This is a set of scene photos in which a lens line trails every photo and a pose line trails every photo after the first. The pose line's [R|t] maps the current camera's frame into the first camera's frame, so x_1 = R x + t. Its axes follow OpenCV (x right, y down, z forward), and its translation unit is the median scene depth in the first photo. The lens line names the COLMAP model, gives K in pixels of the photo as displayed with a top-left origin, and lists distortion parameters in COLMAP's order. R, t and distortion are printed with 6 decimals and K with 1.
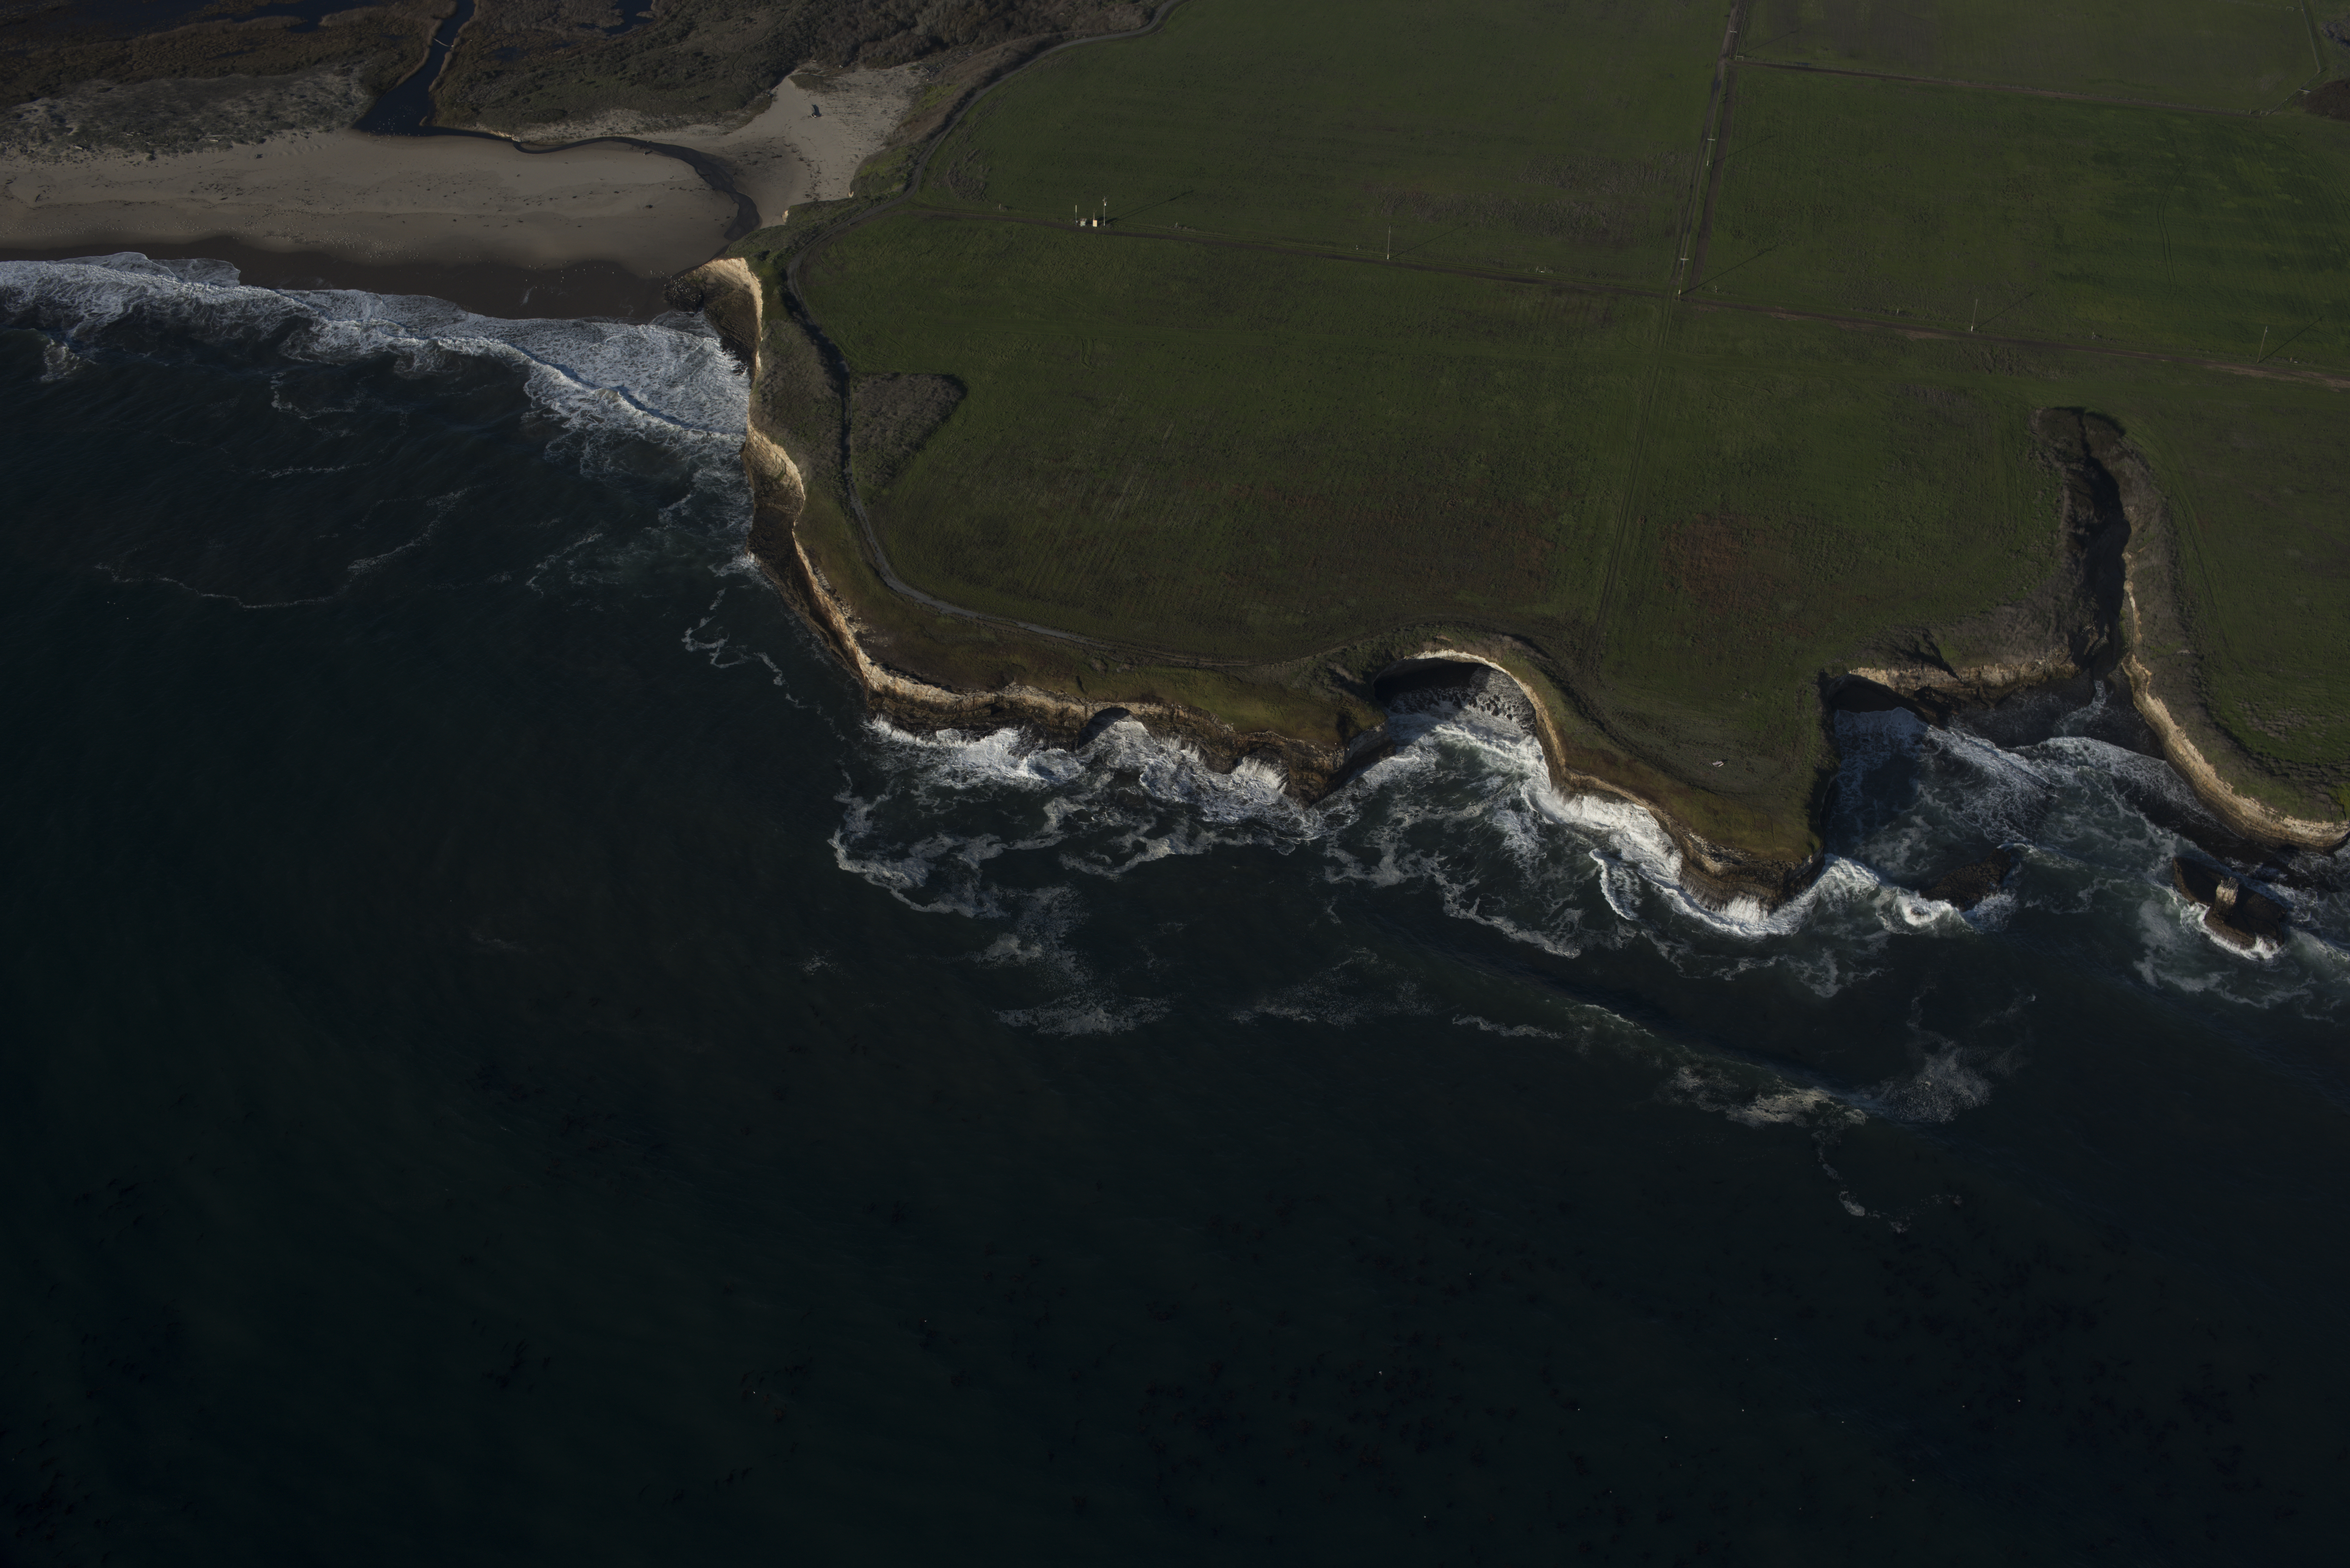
lens RADIAL K [[2689.0, 0, 1177.7], [0, 2689.0, 776.8], [0, 0, 1]] dist [-0.081866, 0.000000]
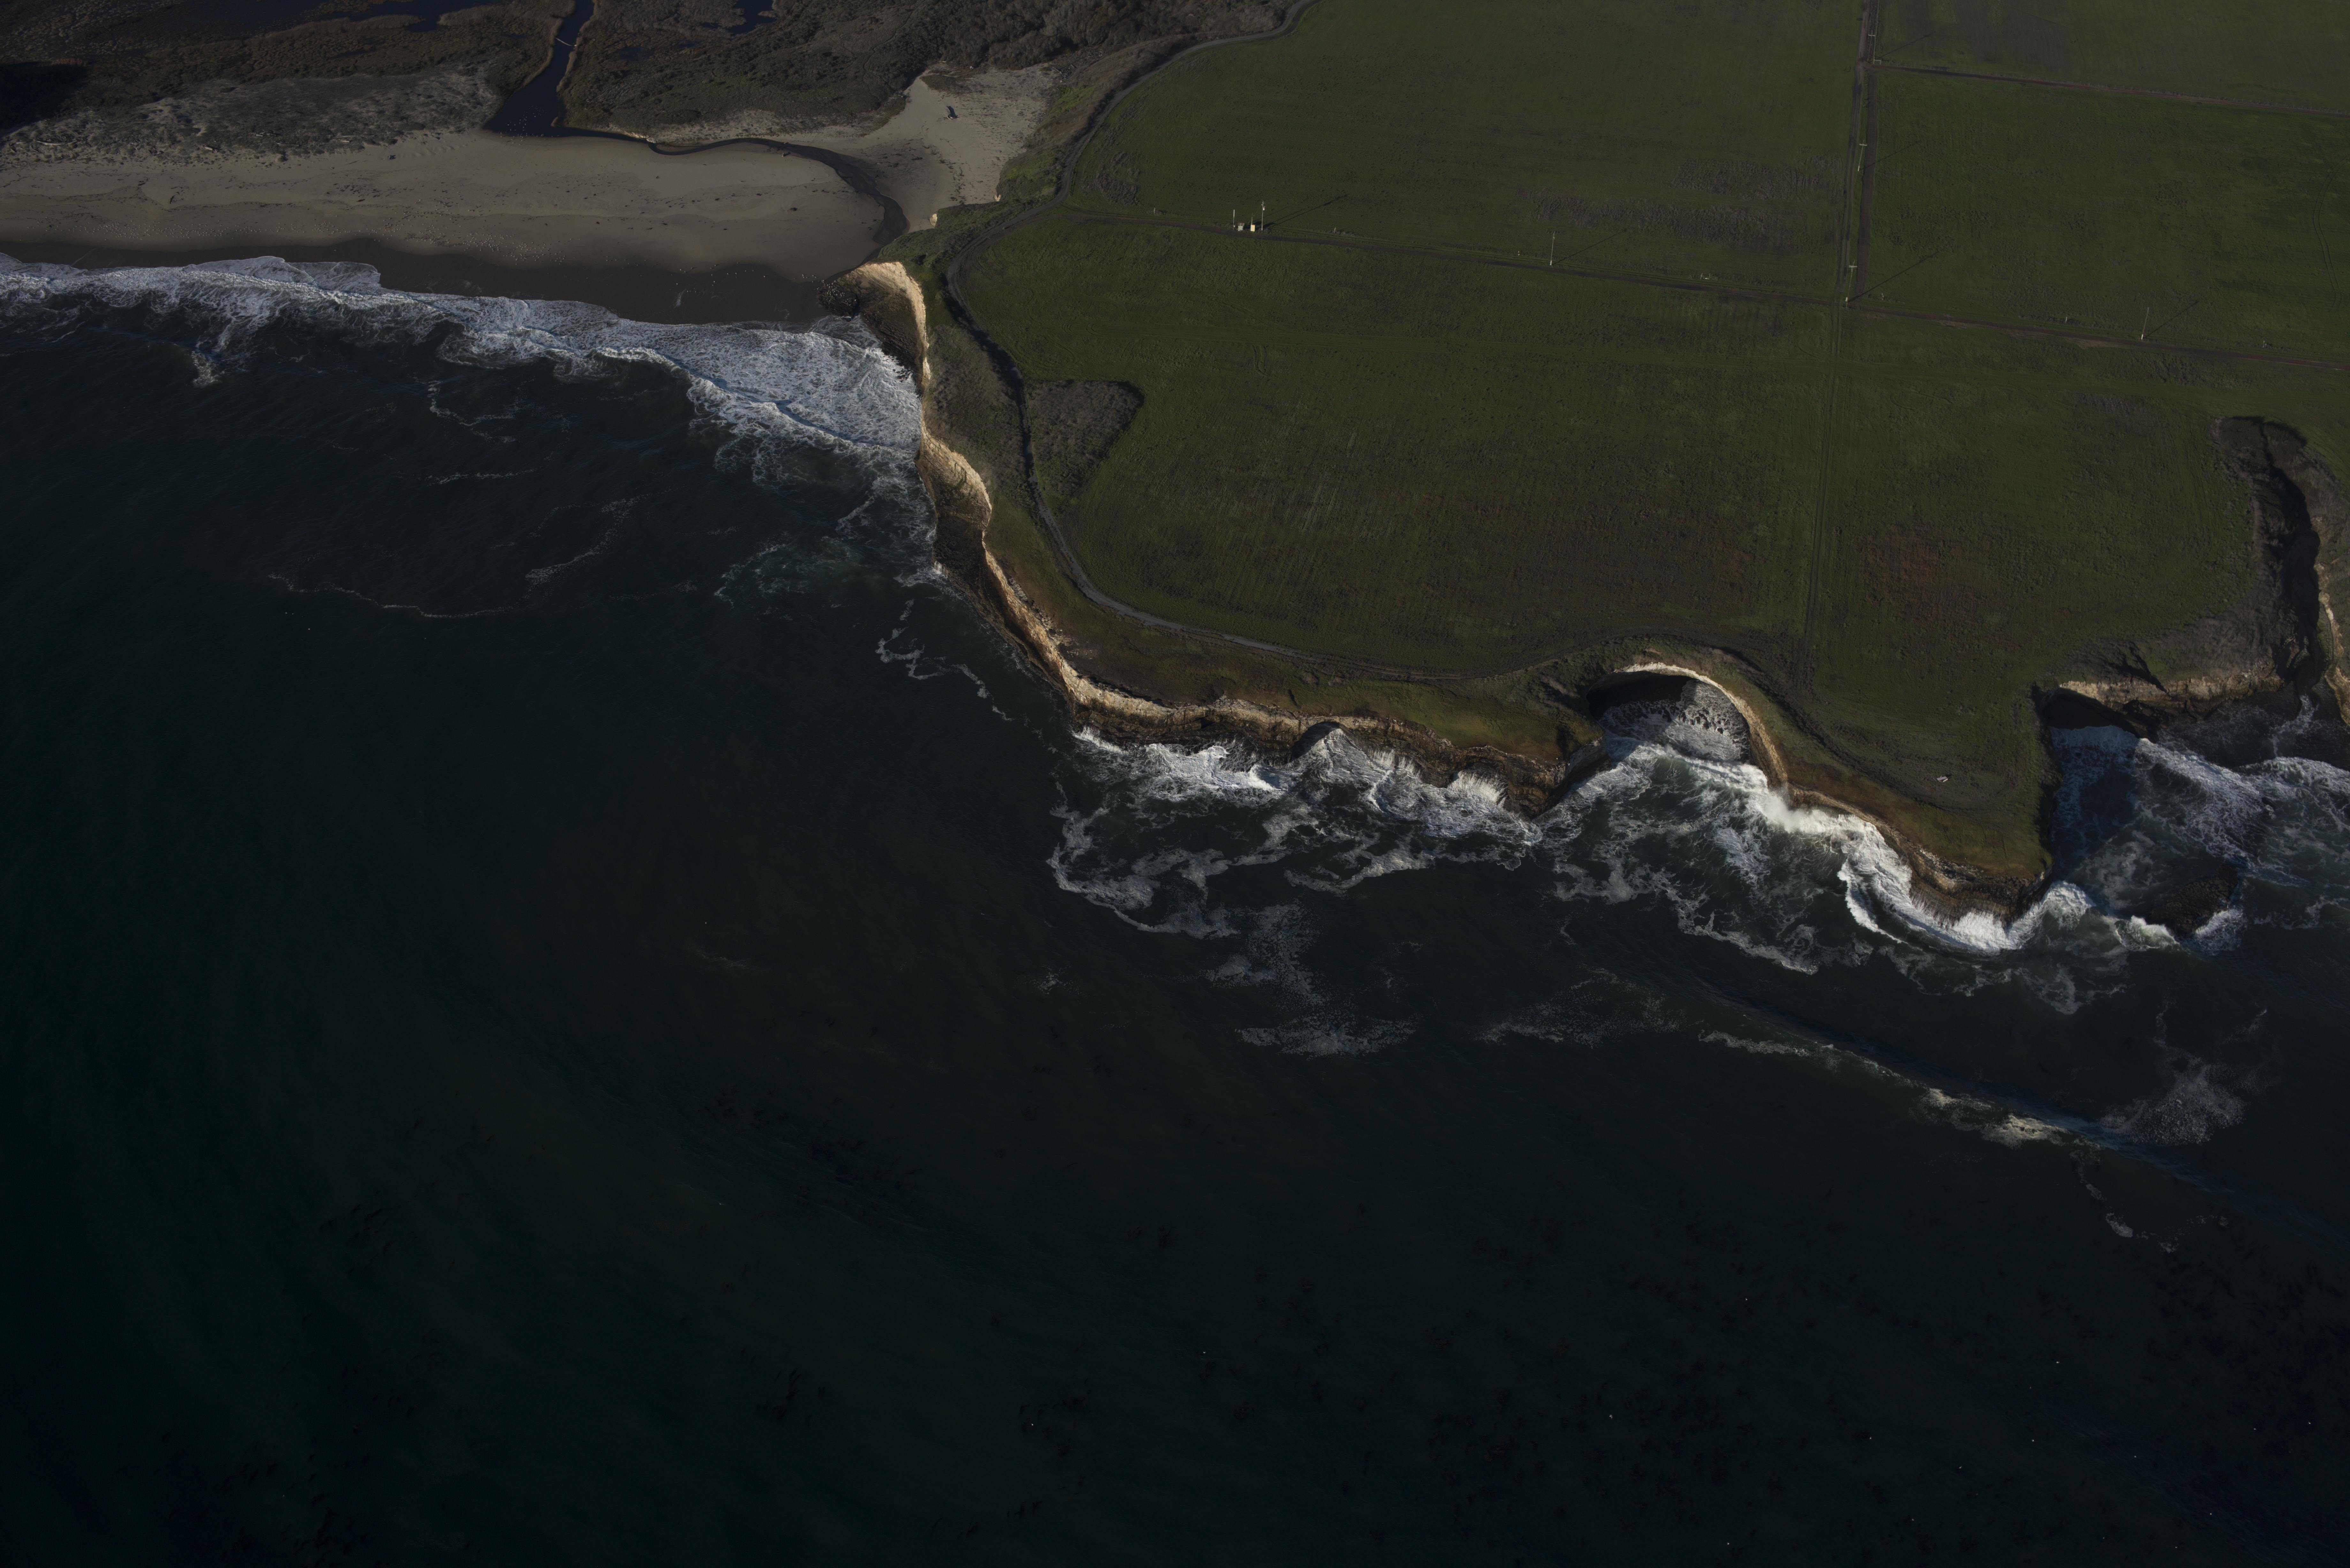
lens RADIAL K [[2689.0, 0, 1179.3], [0, 2689.0, 784.9], [0, 0, 1]] dist [-0.081866, 0.000000]
pose [[0.999998, 0.000103, 0.001805, -0.069188], [-0.000113, 0.999985, 0.005510, -0.006708], [-0.001804, -0.005510, 0.999983, 0.007598]]
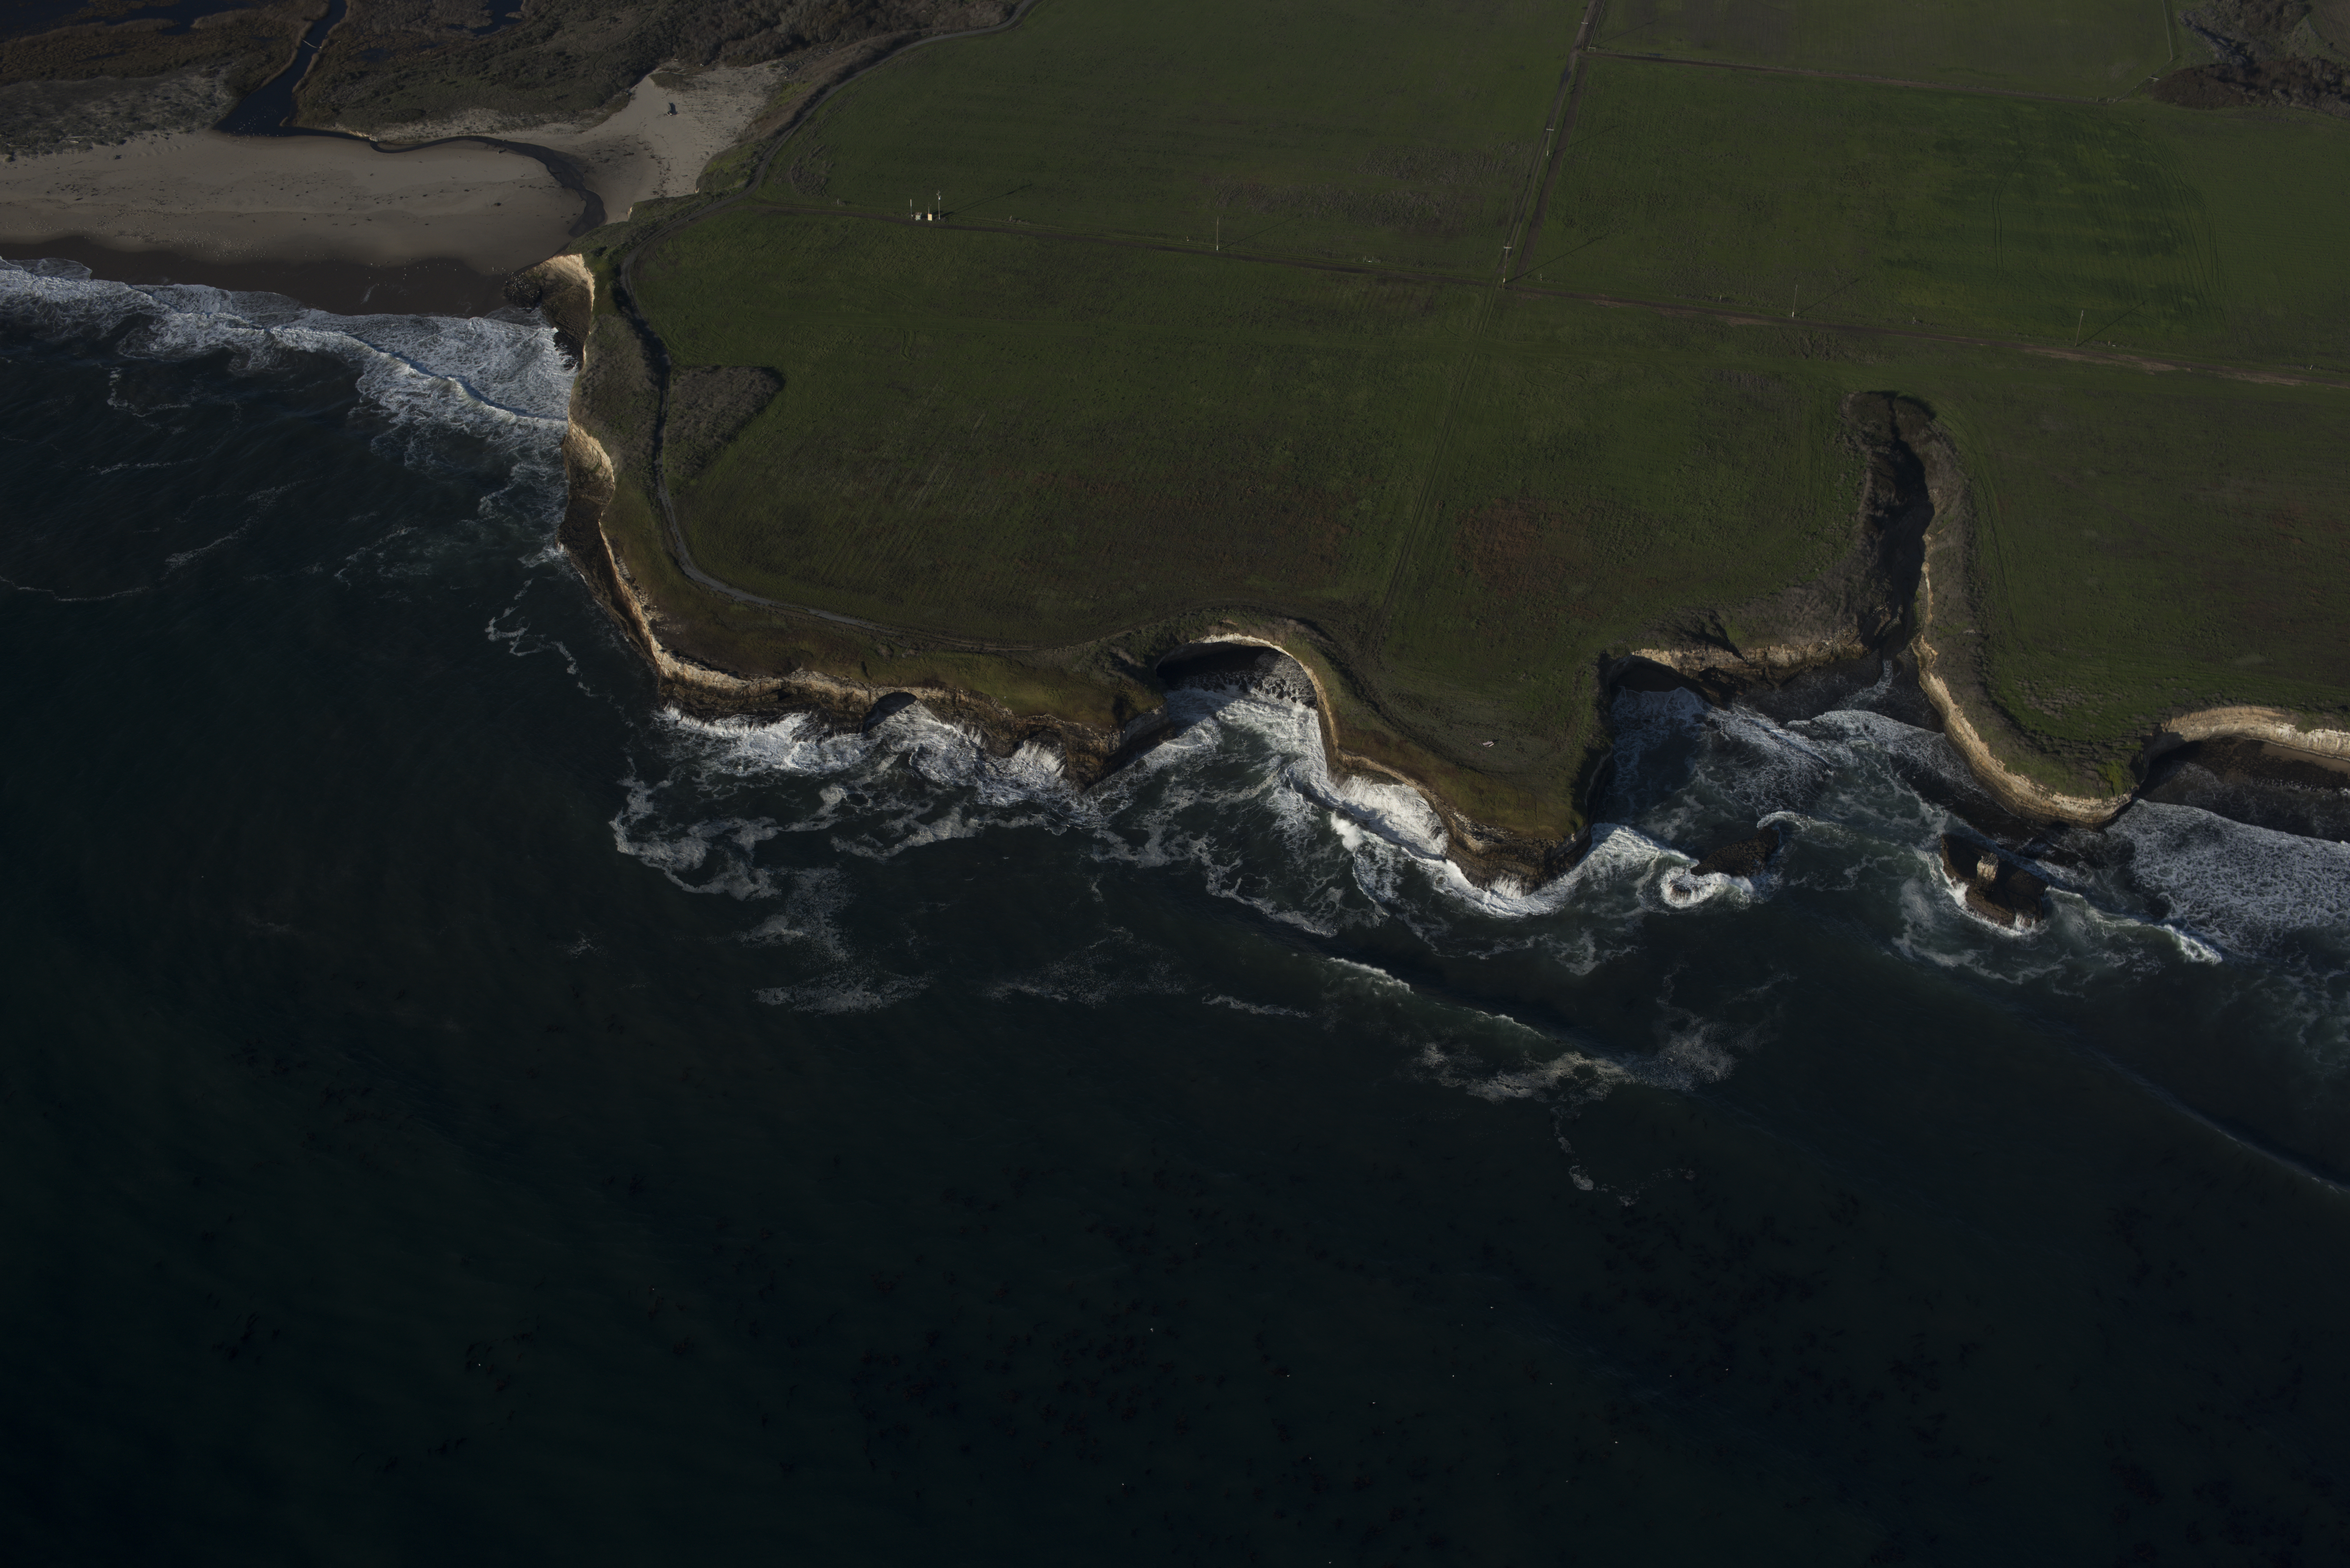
lens RADIAL K [[2689.0, 0, 1175.7], [0, 2689.0, 774.0], [0, 0, 1]] dist [-0.081866, 0.000000]
pose [[0.999985, -0.005344, 0.000699, 0.069074], [0.005345, 0.999983, -0.002402, 0.006809], [-0.000686, 0.002406, 0.999997, -0.008024]]
